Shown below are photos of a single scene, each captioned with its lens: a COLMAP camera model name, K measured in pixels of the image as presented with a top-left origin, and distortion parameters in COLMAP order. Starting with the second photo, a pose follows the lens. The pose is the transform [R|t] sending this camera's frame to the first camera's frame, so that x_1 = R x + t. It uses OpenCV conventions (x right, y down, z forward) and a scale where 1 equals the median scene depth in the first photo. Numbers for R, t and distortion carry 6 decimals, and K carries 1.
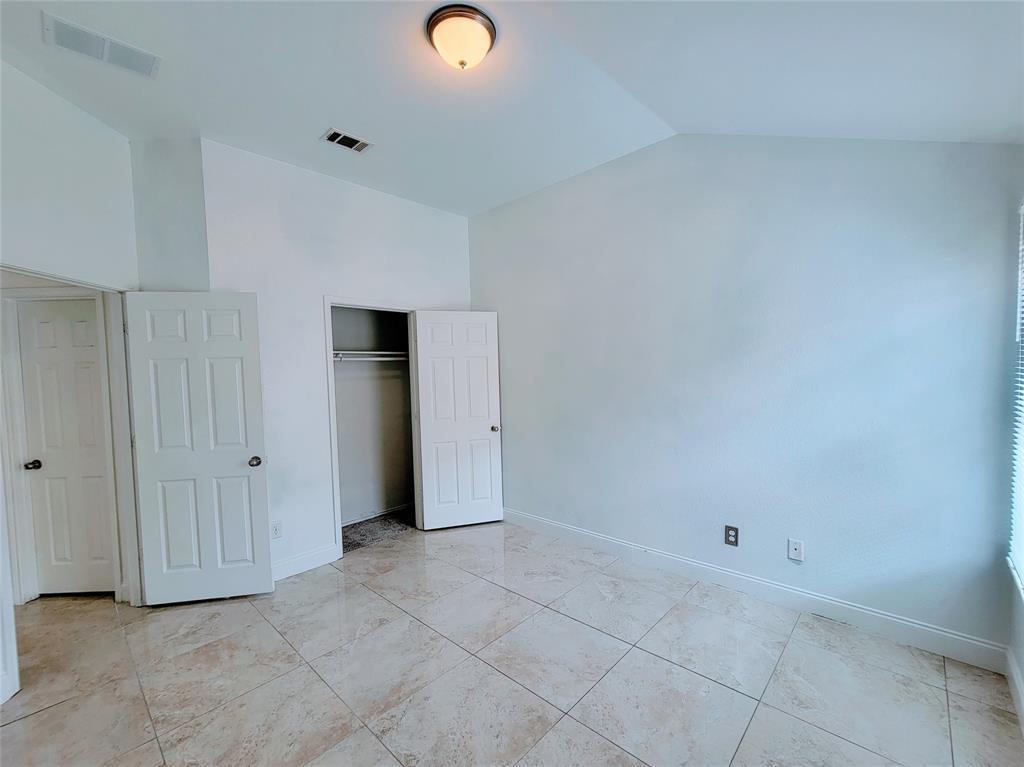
lens RADIAL K [[428.4, 0, 513.0], [0, 428.4, 386.8], [0, 0, 1]] dist [0.002108, 0.001914]
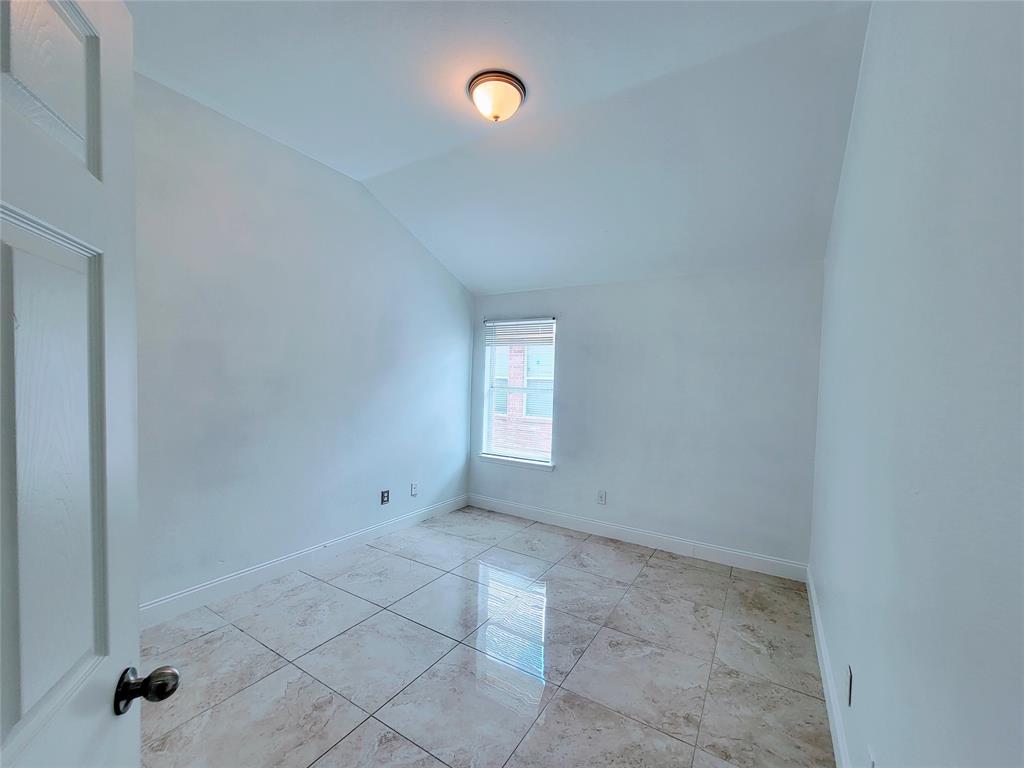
lens RADIAL K [[428.4, 0, 510.1], [0, 428.4, 390.7], [0, 0, 1]] dist [0.002108, 0.001914]
pose [[-0.201148, 0.003717, 0.979554, -1.020542], [0.009346, 0.999955, -0.001875, 0.011362], [-0.979516, 0.008778, -0.201174, 0.967497]]
